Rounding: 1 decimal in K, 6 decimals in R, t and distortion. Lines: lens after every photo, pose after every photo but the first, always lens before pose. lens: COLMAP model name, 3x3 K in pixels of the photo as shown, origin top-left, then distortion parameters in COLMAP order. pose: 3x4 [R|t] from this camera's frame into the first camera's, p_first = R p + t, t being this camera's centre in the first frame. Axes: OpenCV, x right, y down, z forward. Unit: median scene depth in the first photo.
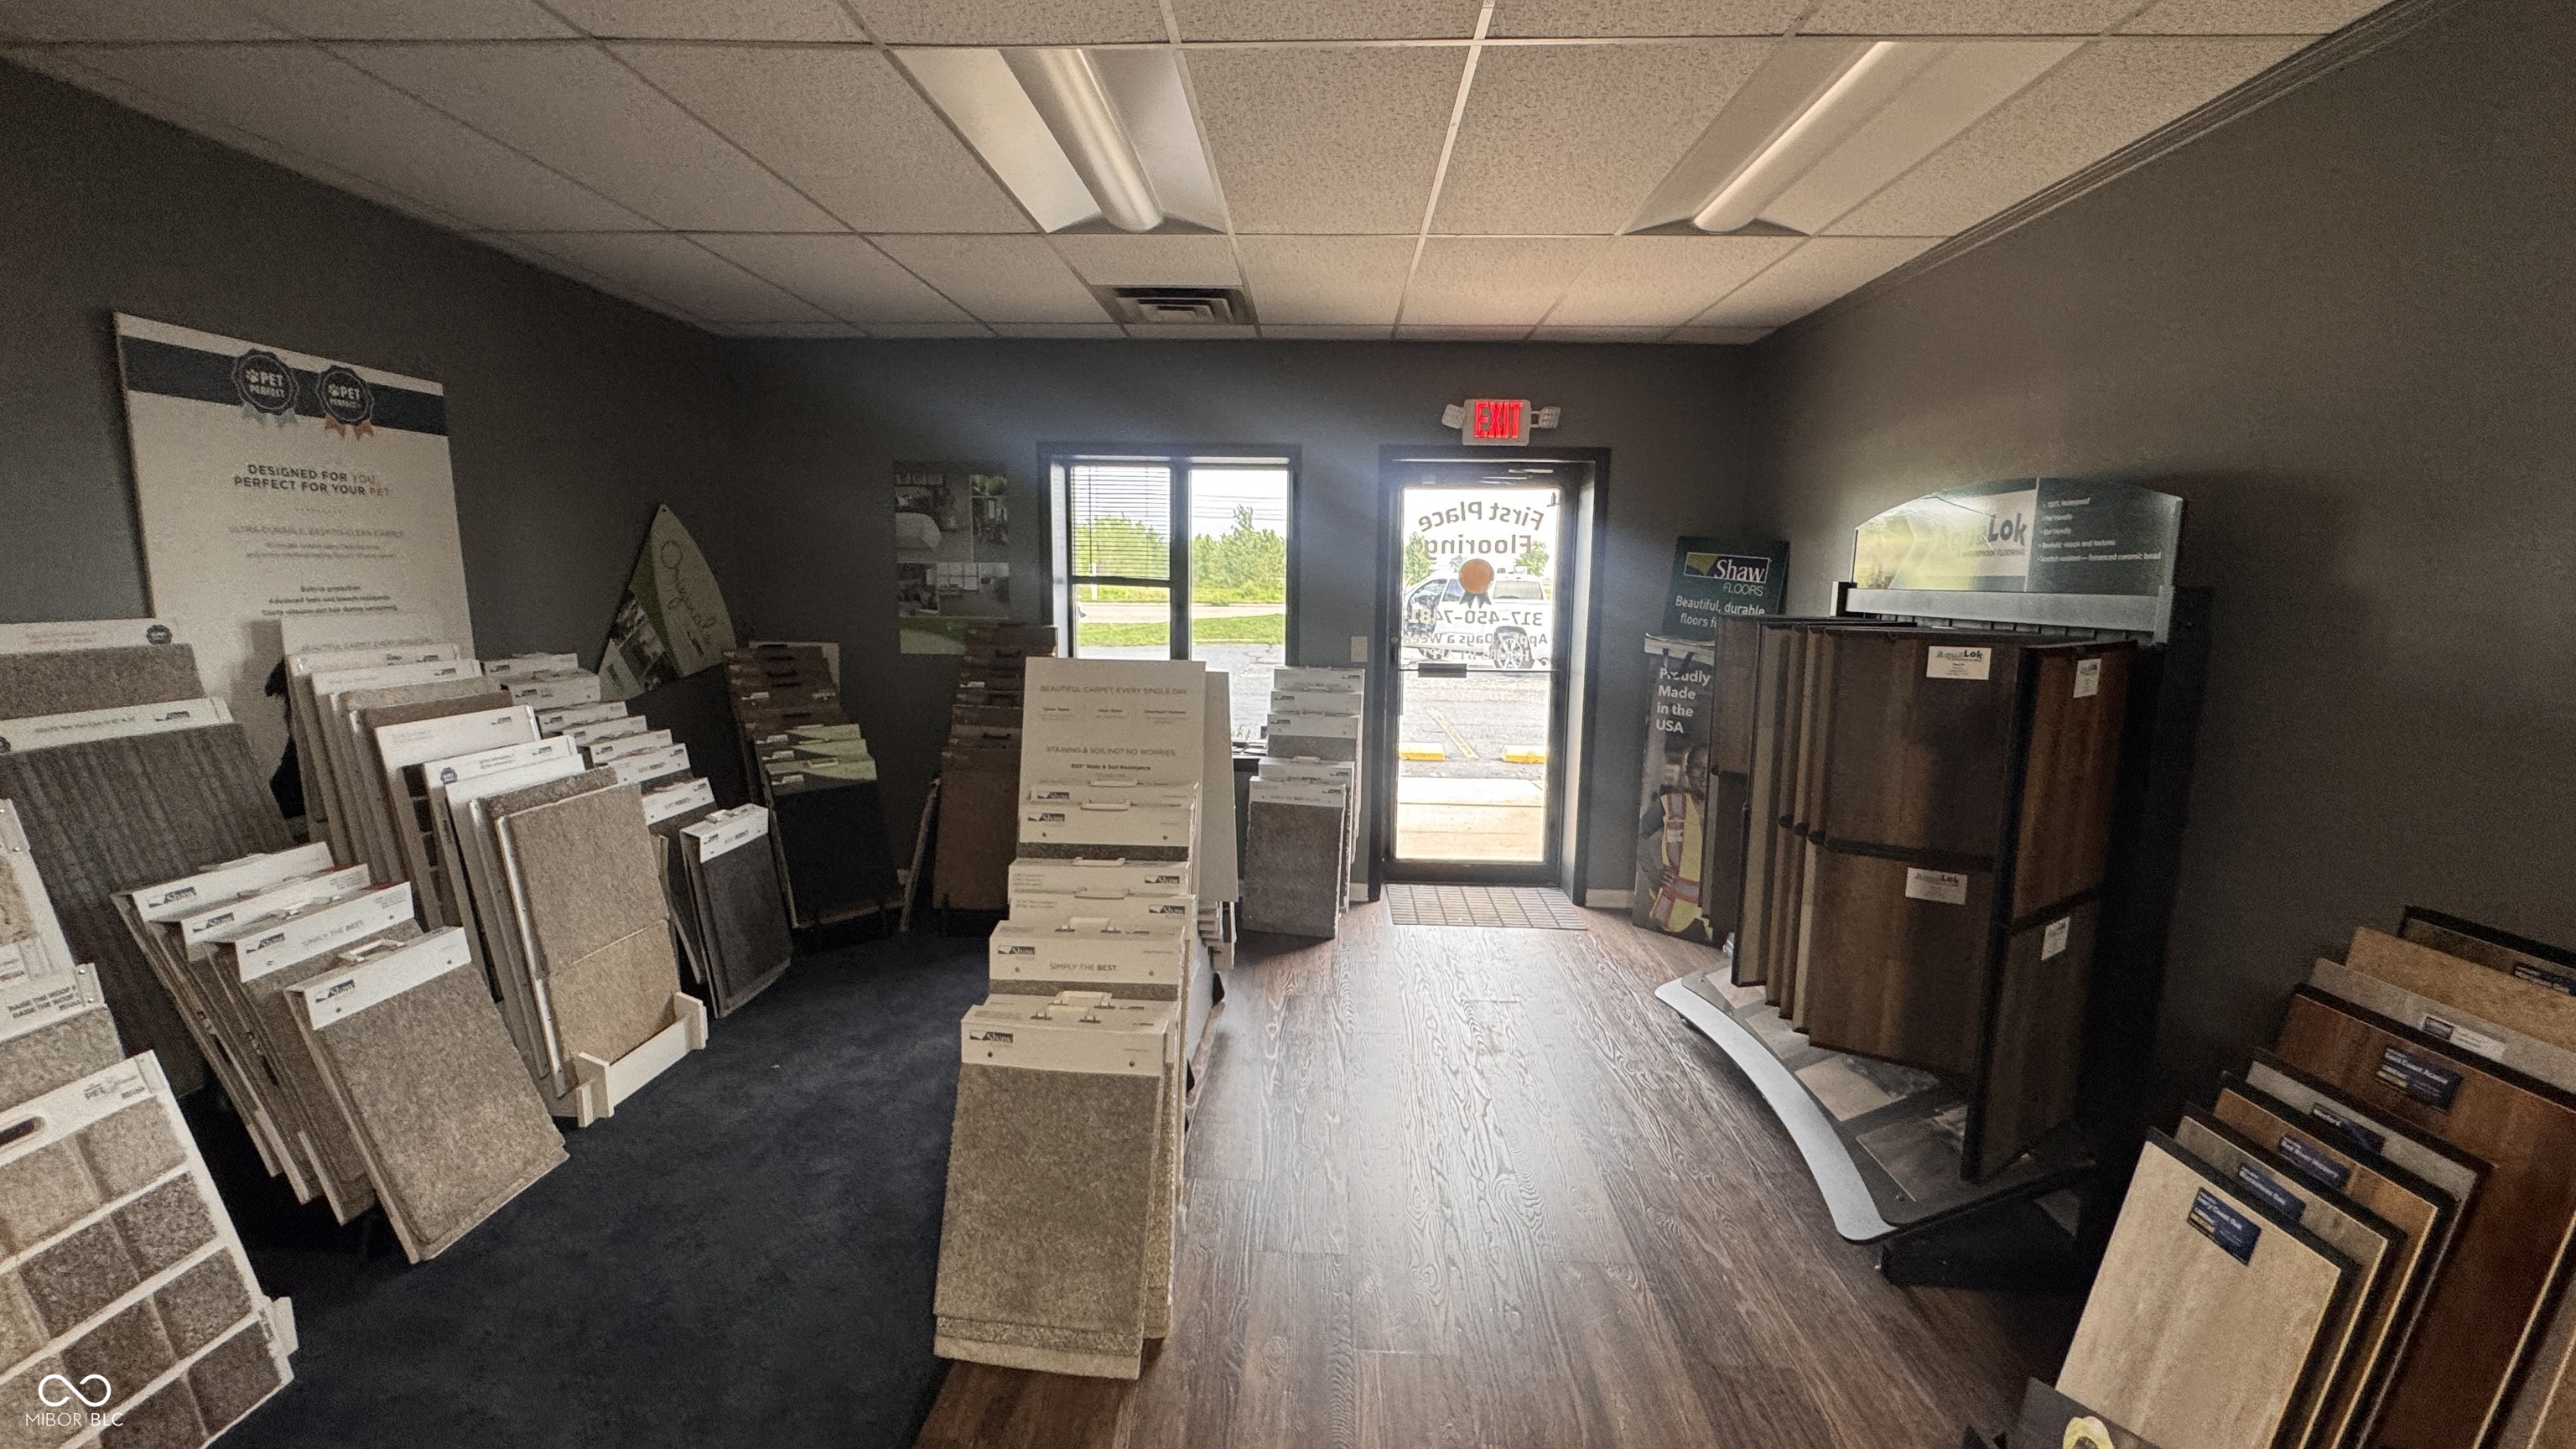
lens RADIAL K [[1031.6, 0, 1287.5], [0, 1031.6, 726.3], [0, 0, 1]] dist [-0.003035, 0.001311]
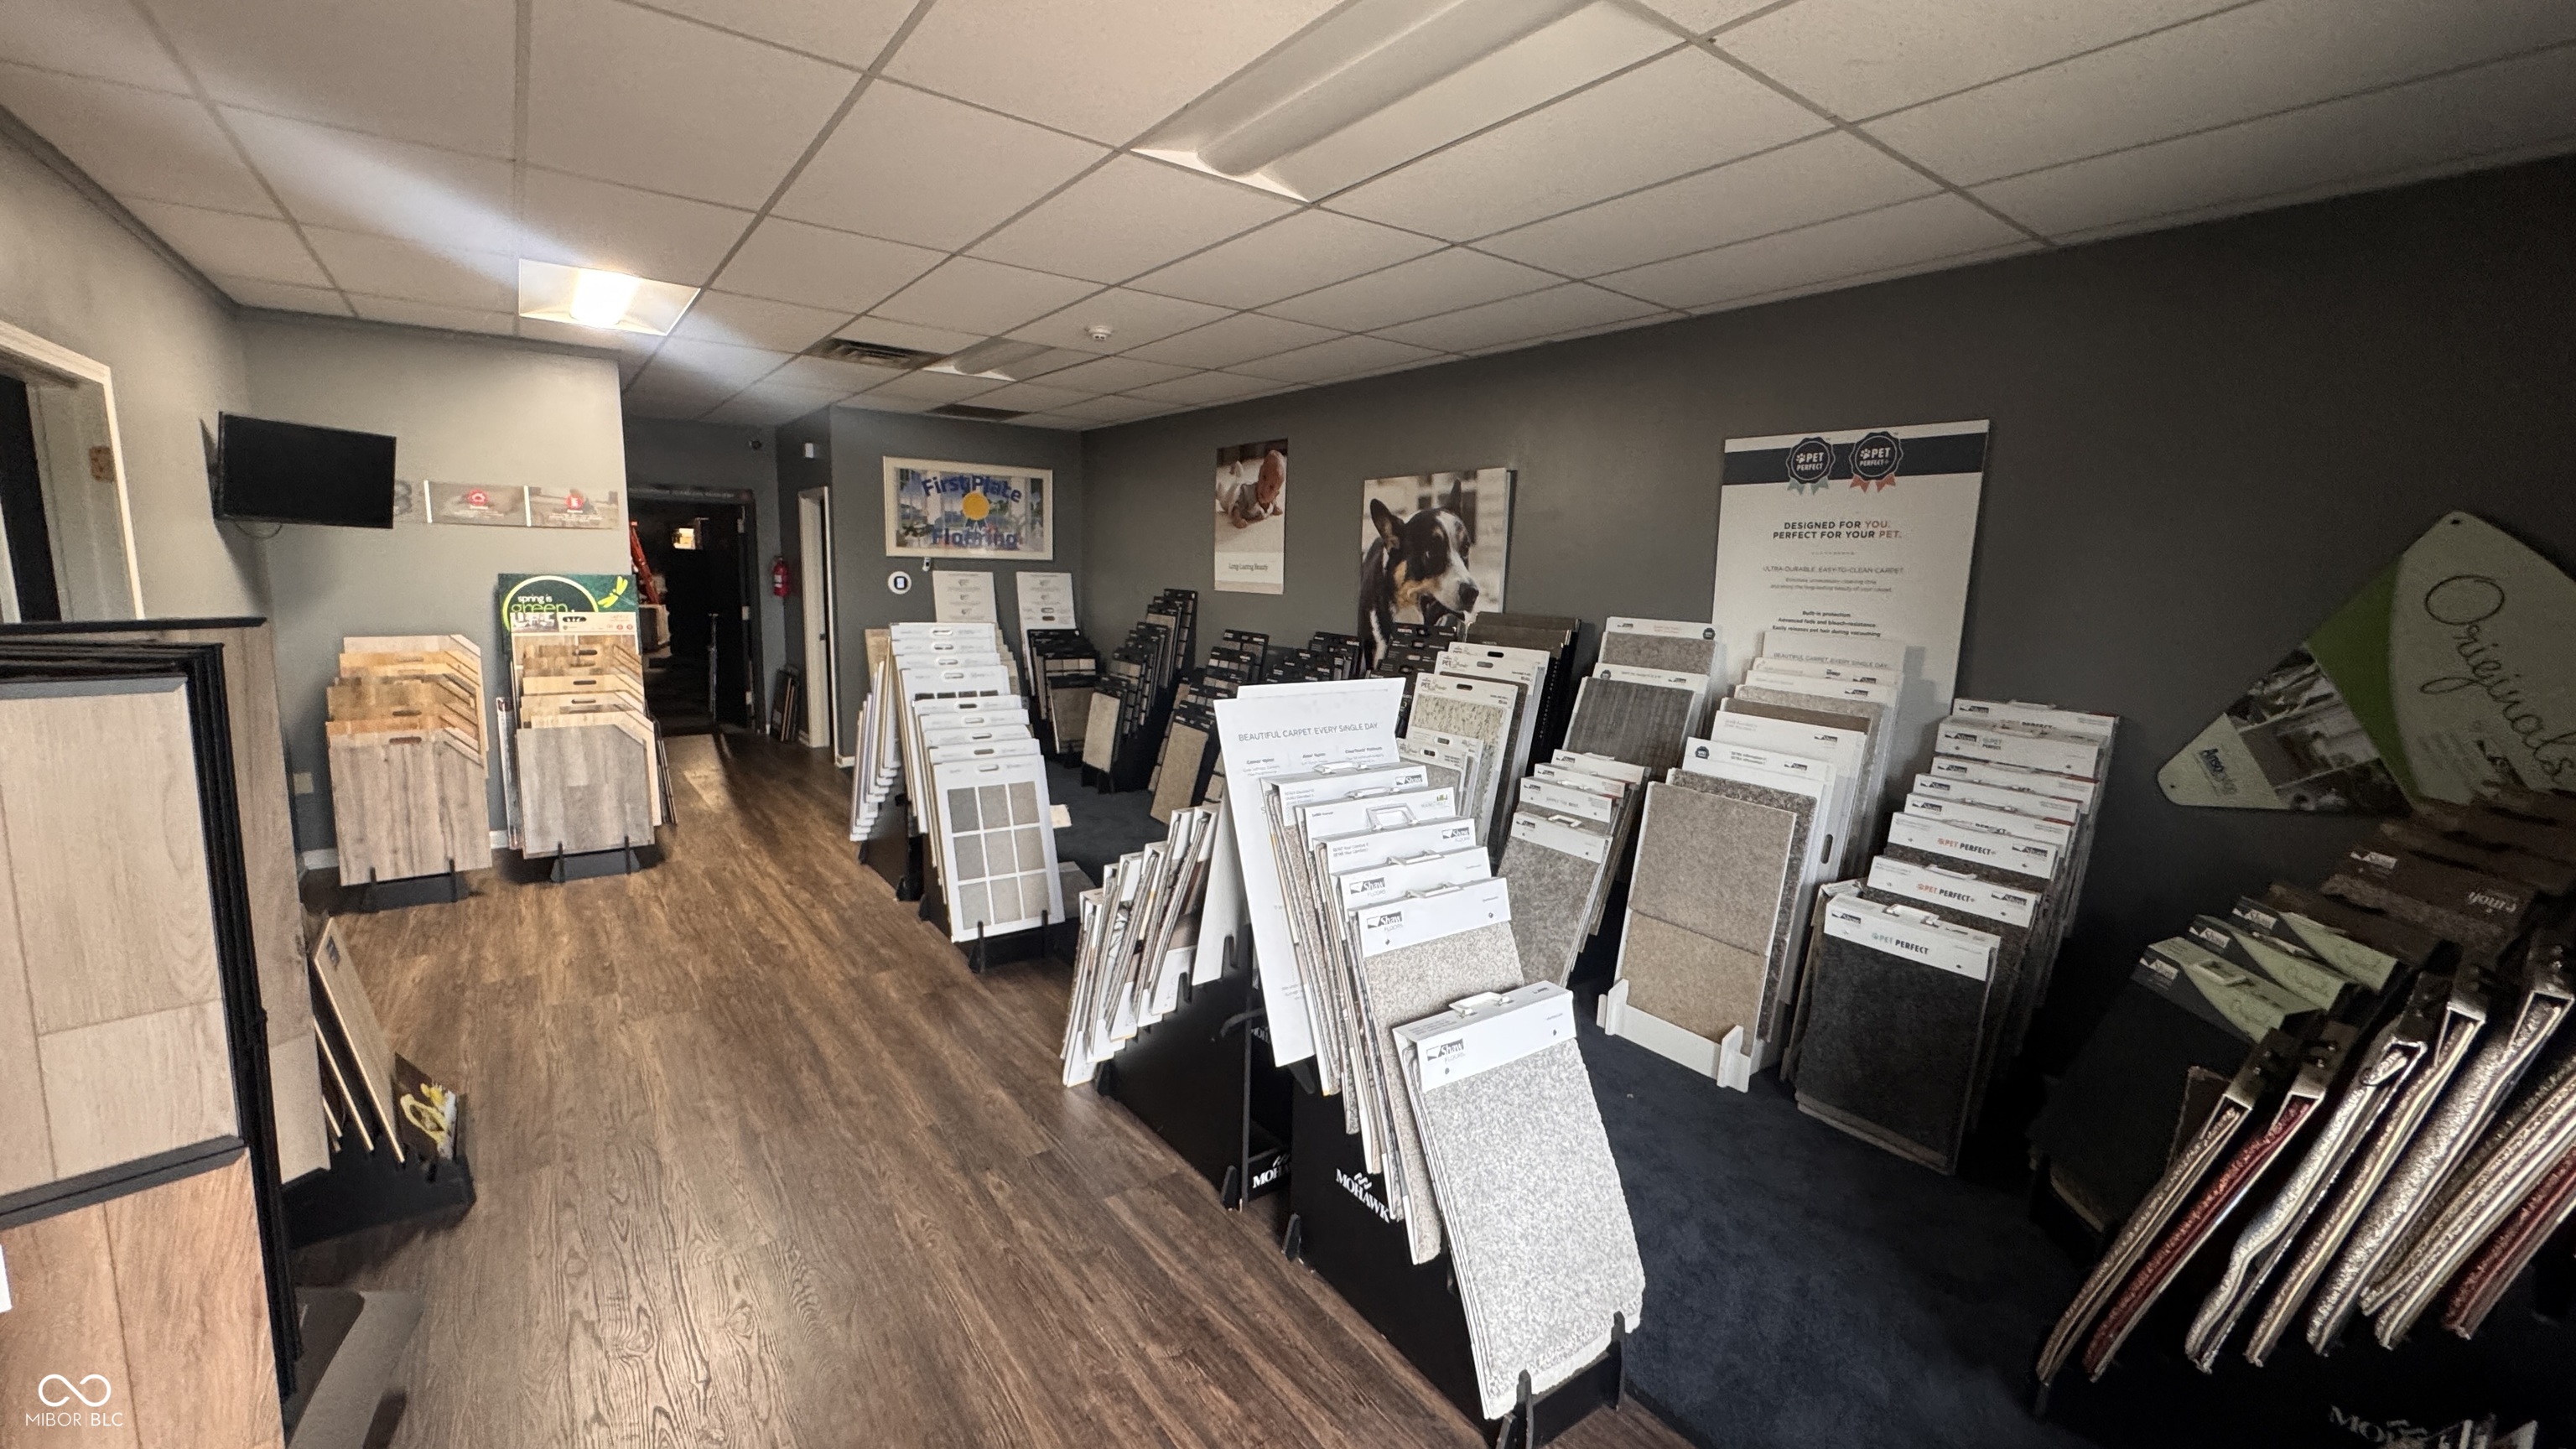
lens RADIAL K [[1031.6, 0, 1285.1], [0, 1031.6, 723.2], [0, 0, 1]] dist [-0.003035, 0.001311]
pose [[-0.777260, 0.053316, -0.626917, 0.388435], [-0.138100, 0.957649, 0.252661, -0.232921], [0.613837, 0.282960, -0.736979, 1.559801]]
